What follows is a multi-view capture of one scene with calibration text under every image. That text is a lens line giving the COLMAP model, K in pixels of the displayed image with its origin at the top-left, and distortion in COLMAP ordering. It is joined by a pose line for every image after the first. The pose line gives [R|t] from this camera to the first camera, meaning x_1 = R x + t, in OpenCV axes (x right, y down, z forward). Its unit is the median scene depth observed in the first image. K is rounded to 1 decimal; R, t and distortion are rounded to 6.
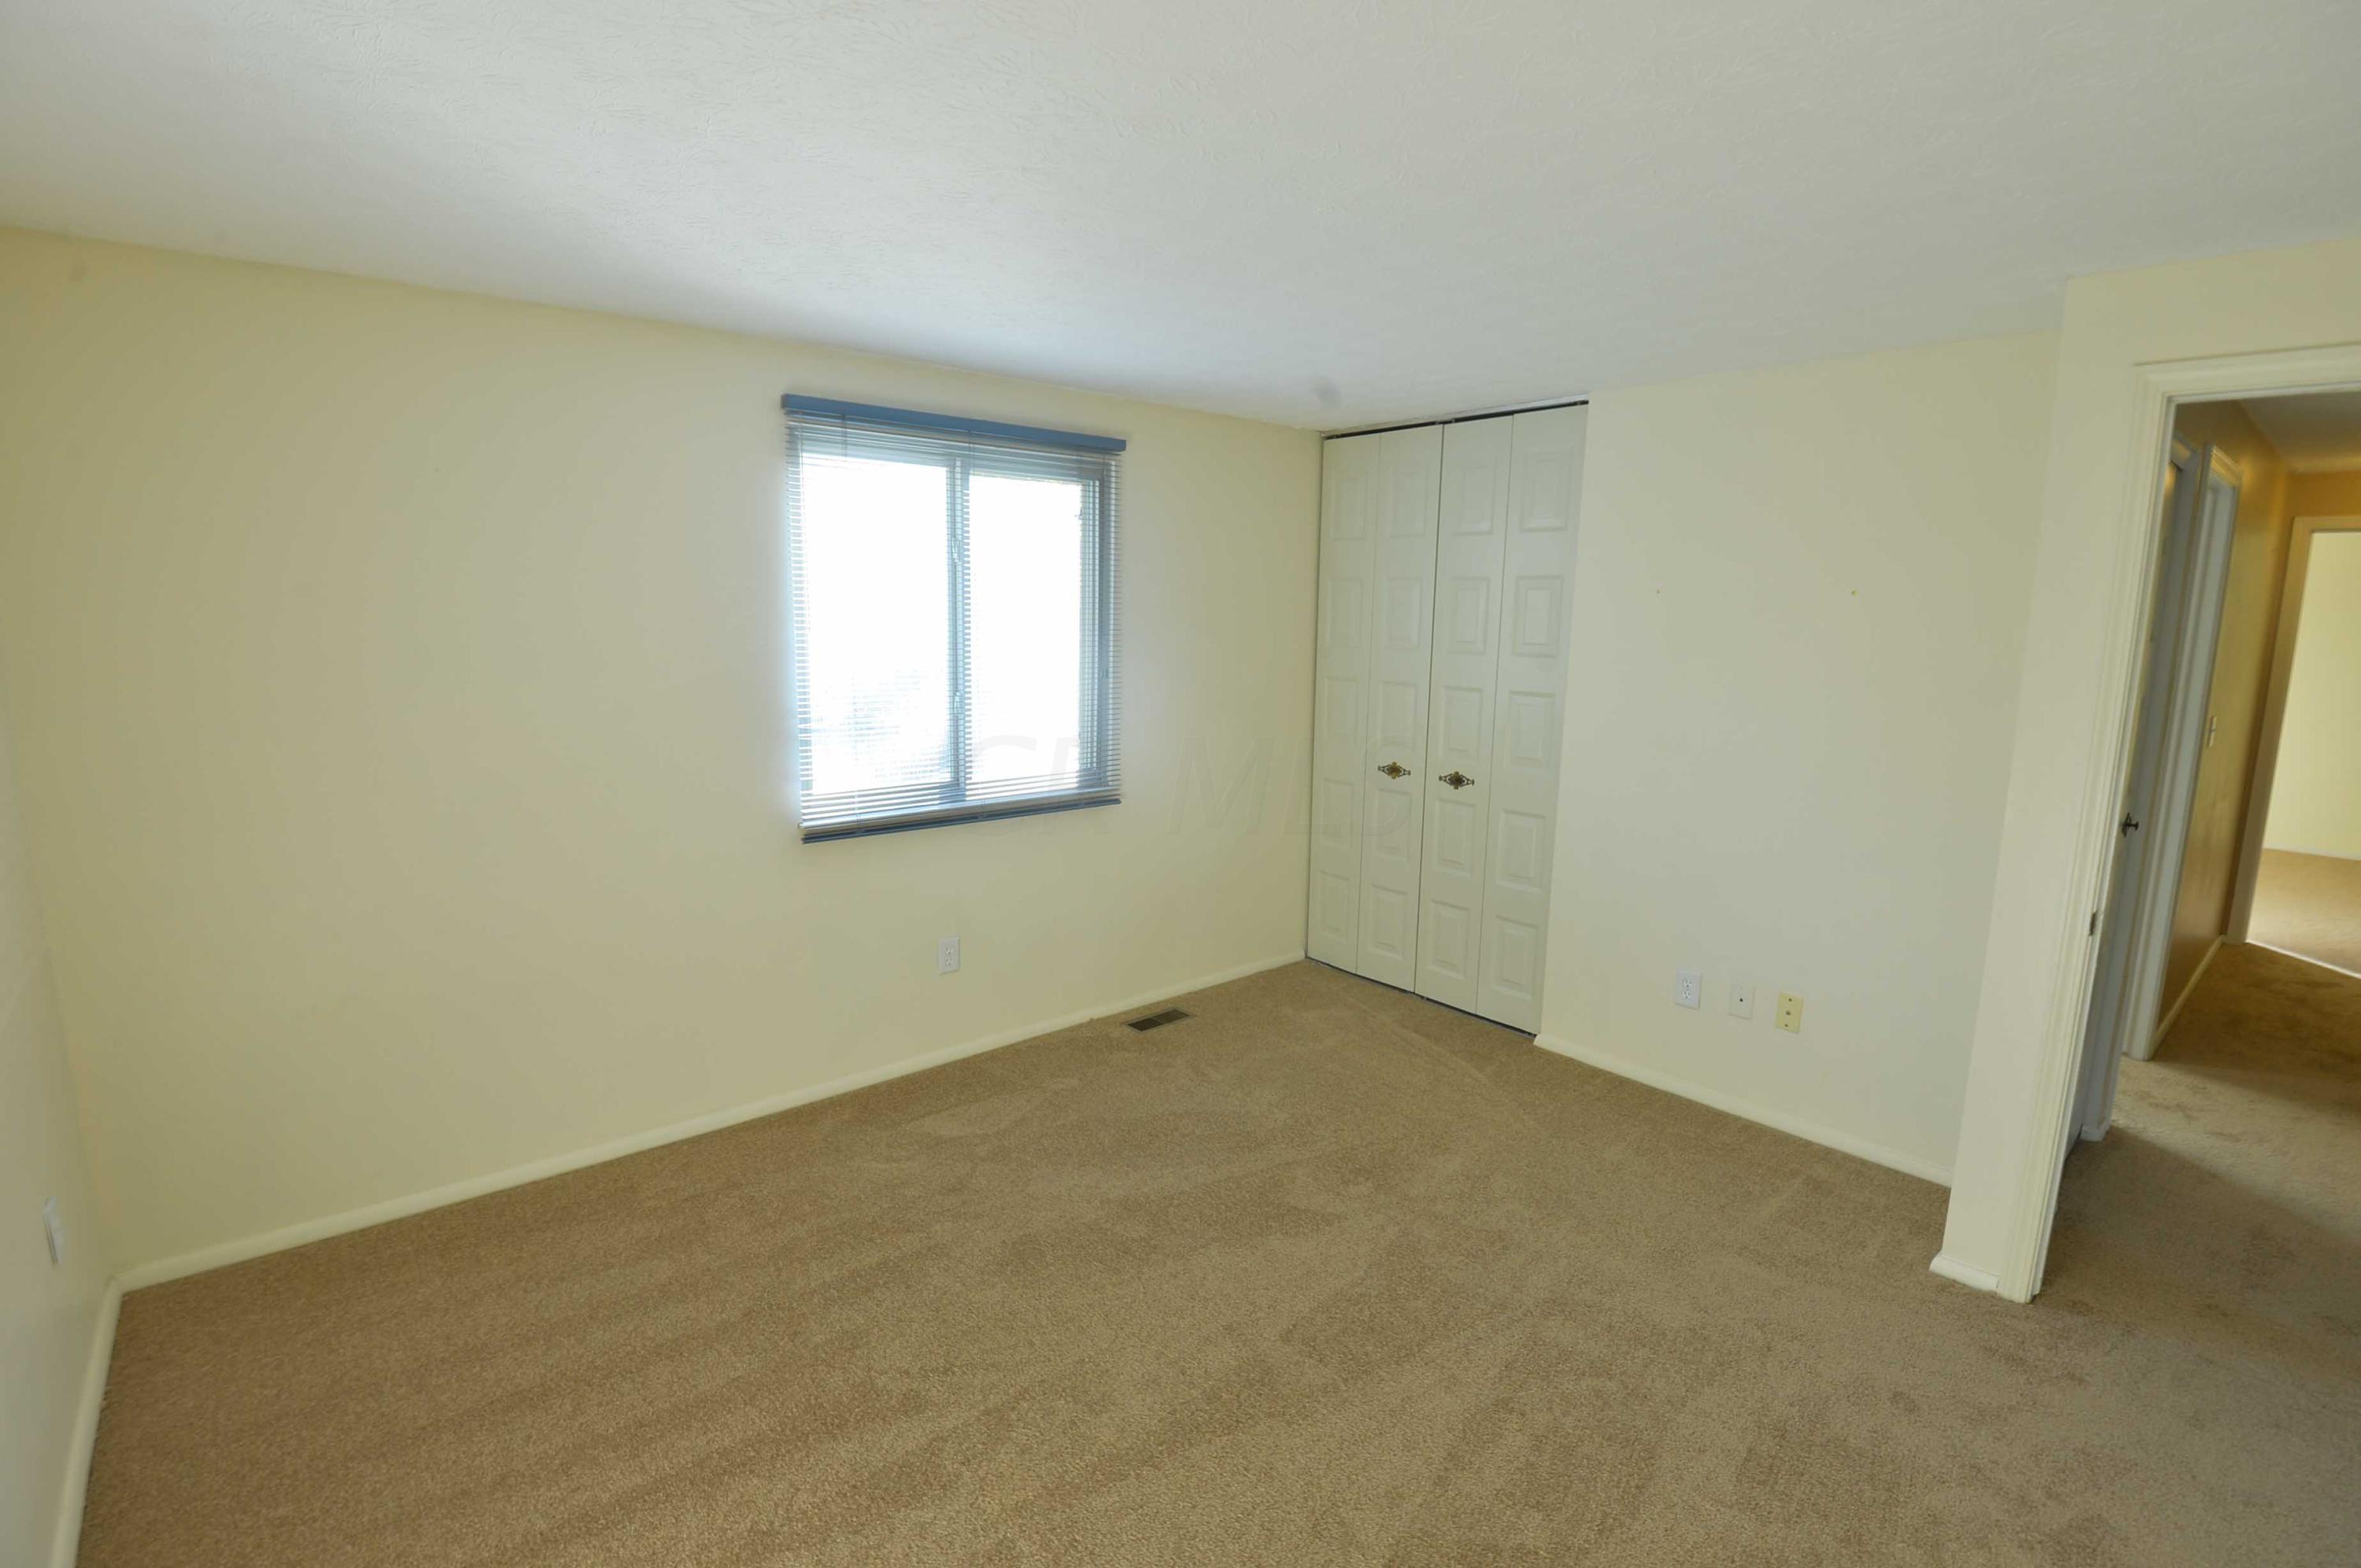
lens RADIAL K [[1076.4, 0, 1180.5], [0, 1076.4, 784.0], [0, 0, 1]] dist [-0.007424, -0.019925]
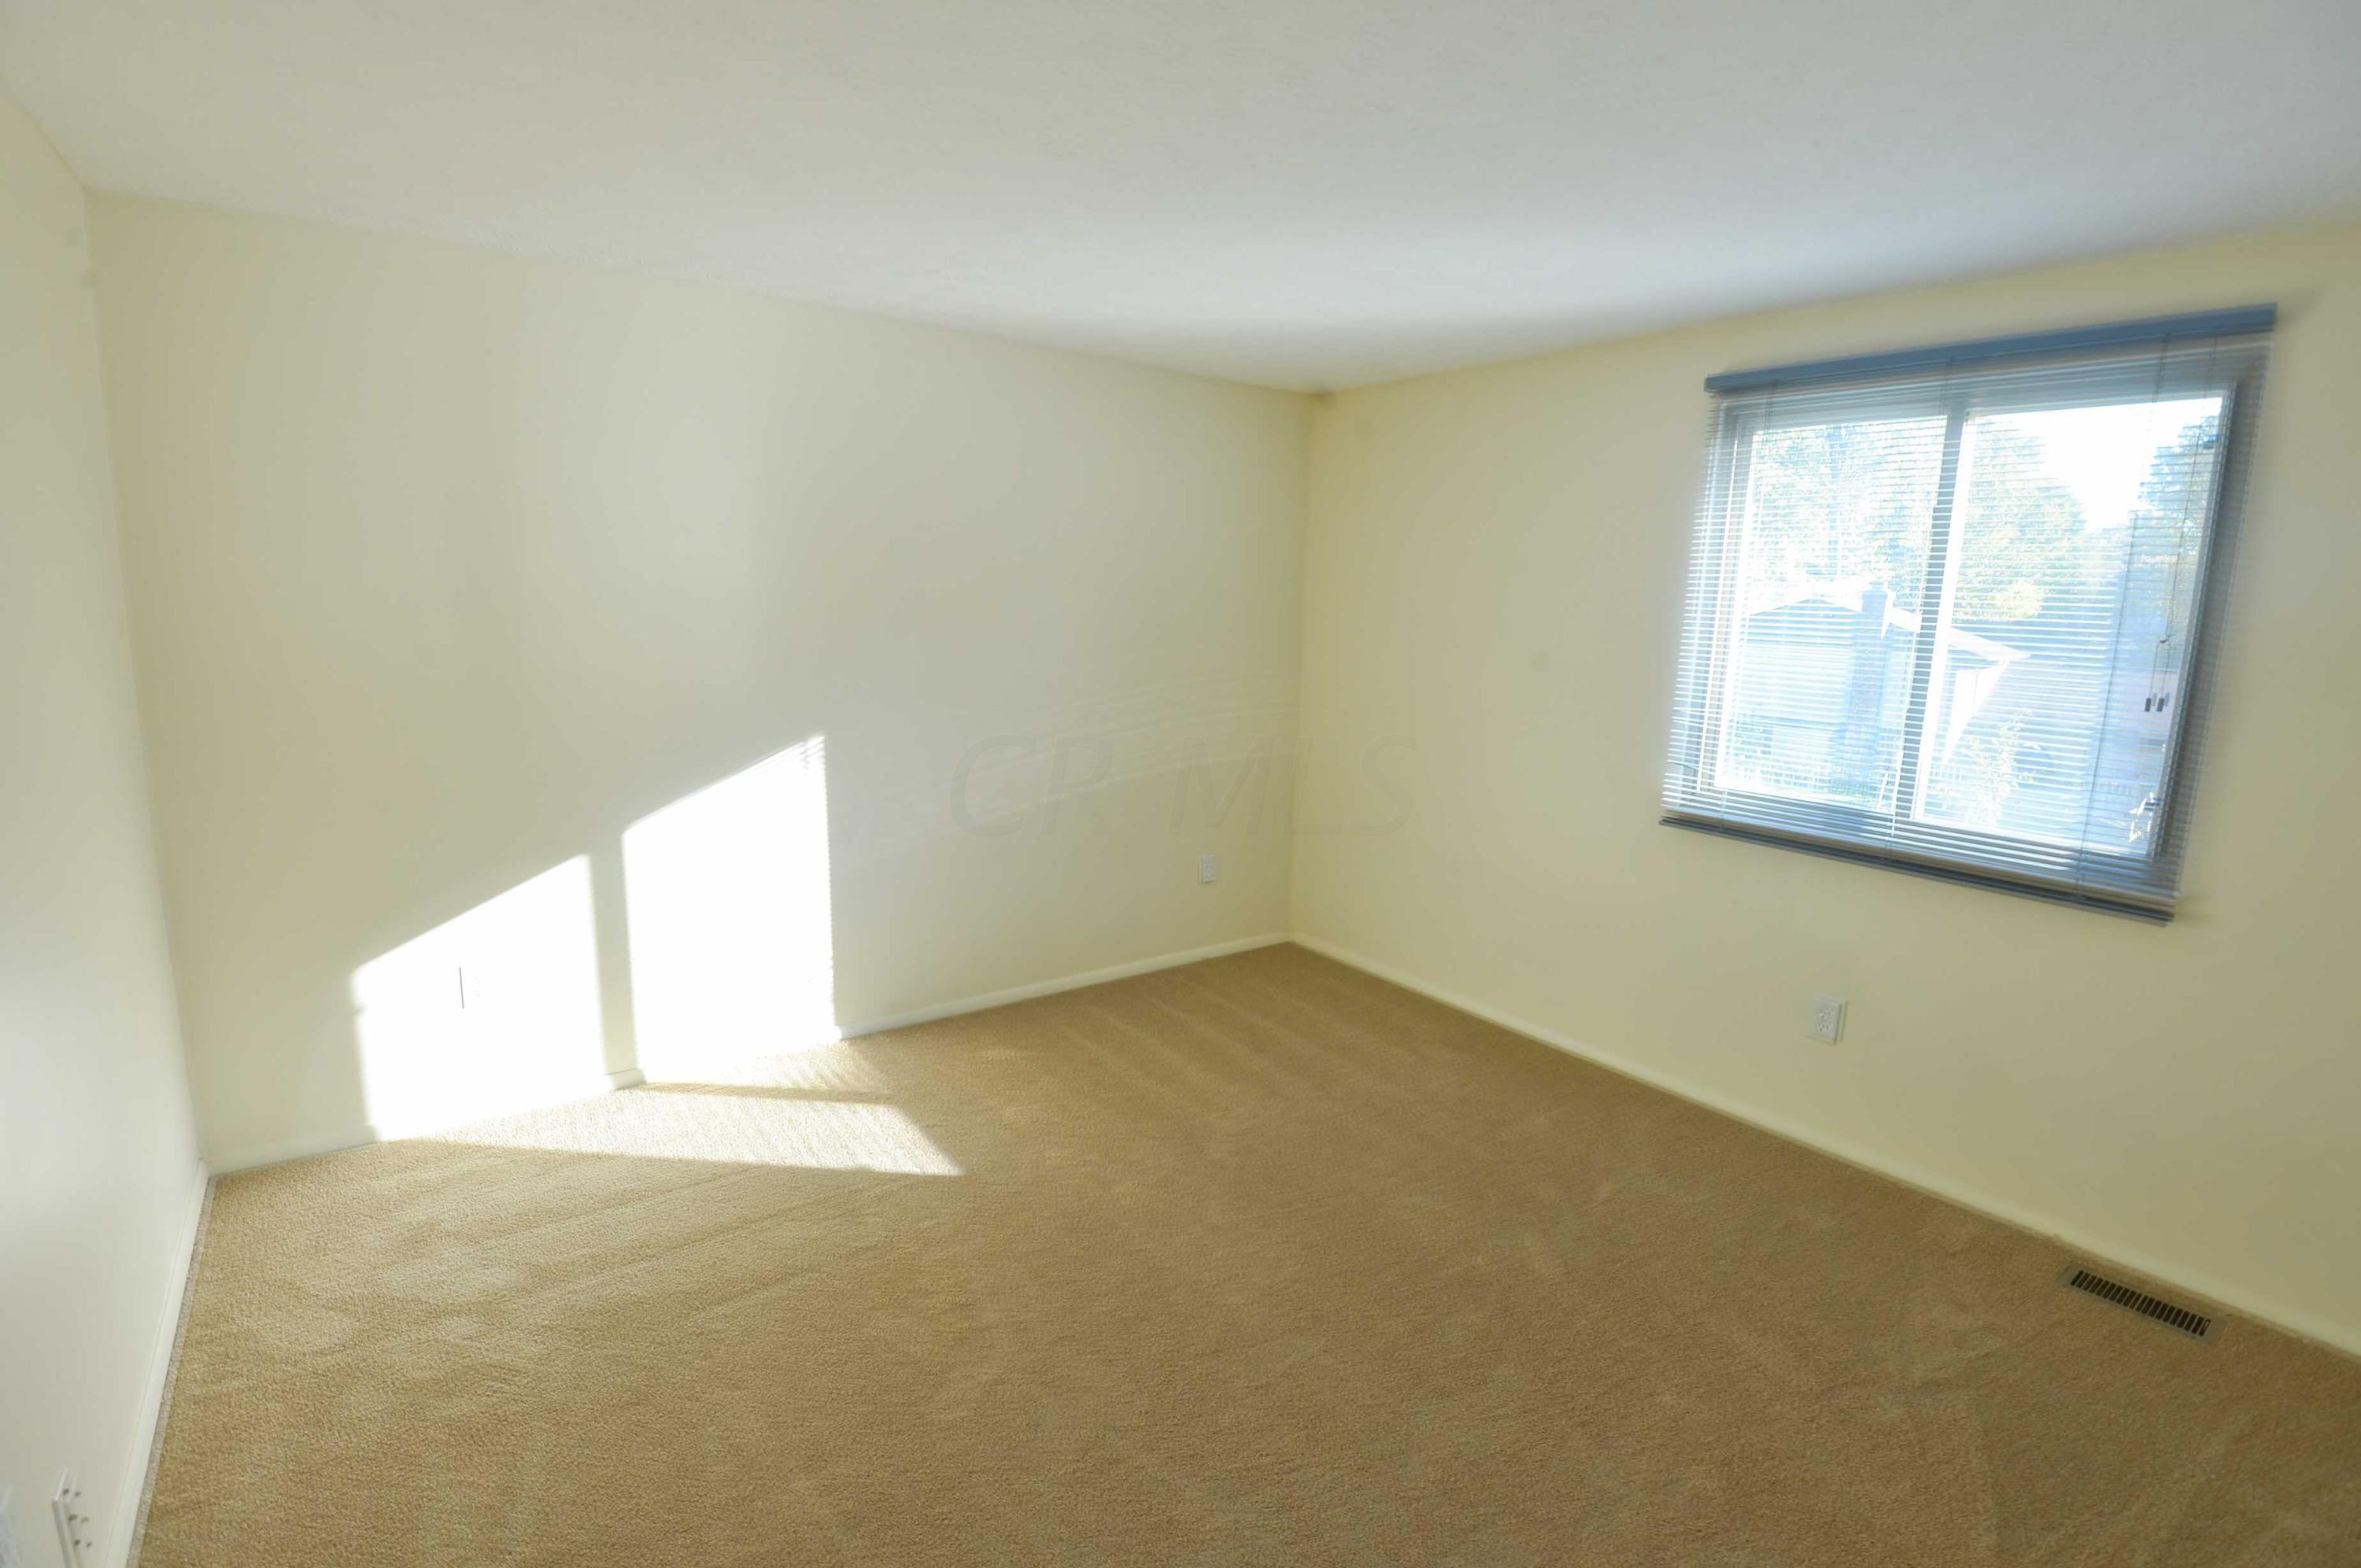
lens RADIAL K [[1076.4, 0, 1180.5], [0, 1076.4, 784.0], [0, 0, 1]] dist [-0.007424, -0.019925]
pose [[-0.052973, 0.160610, -0.985595, 0.577029], [-0.177813, 0.969691, 0.167575, -0.063264], [0.982638, 0.184128, -0.022808, 0.500929]]
